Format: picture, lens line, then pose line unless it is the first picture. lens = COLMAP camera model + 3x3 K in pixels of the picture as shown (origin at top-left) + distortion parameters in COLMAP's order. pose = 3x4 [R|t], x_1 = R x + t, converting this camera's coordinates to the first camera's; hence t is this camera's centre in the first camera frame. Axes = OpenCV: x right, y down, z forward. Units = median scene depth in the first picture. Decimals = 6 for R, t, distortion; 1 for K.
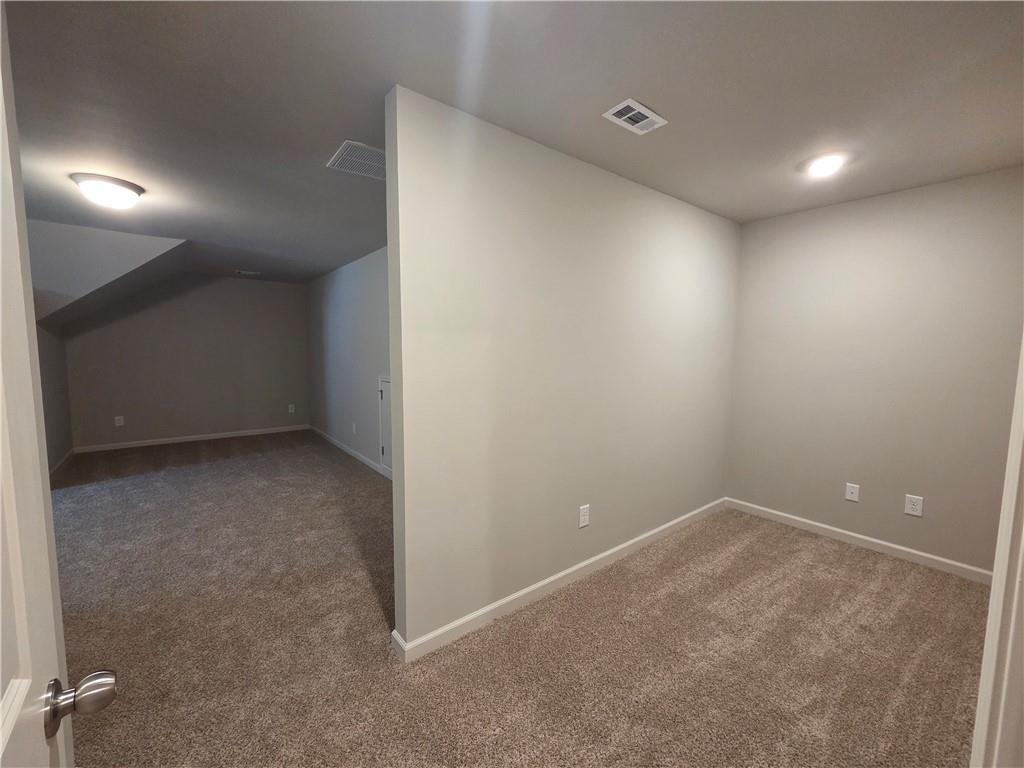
lens RADIAL K [[416.1, 0, 504.3], [0, 416.1, 386.4], [0, 0, 1]] dist [0.003775, 0.000651]
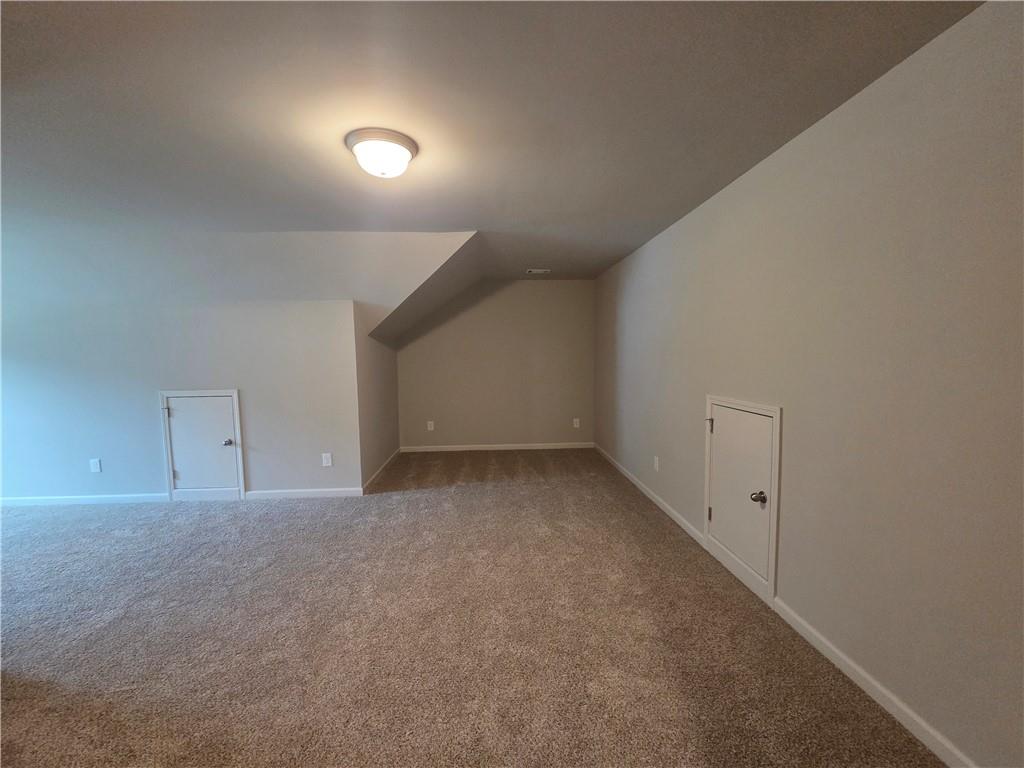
lens RADIAL K [[416.1, 0, 510.4], [0, 416.1, 385.4], [0, 0, 1]] dist [0.003775, 0.000651]
pose [[0.814658, 0.025759, -0.579369, -0.191935], [-0.033524, 0.999434, -0.002704, -0.030636], [0.578972, 0.021625, 0.815061, 0.331028]]
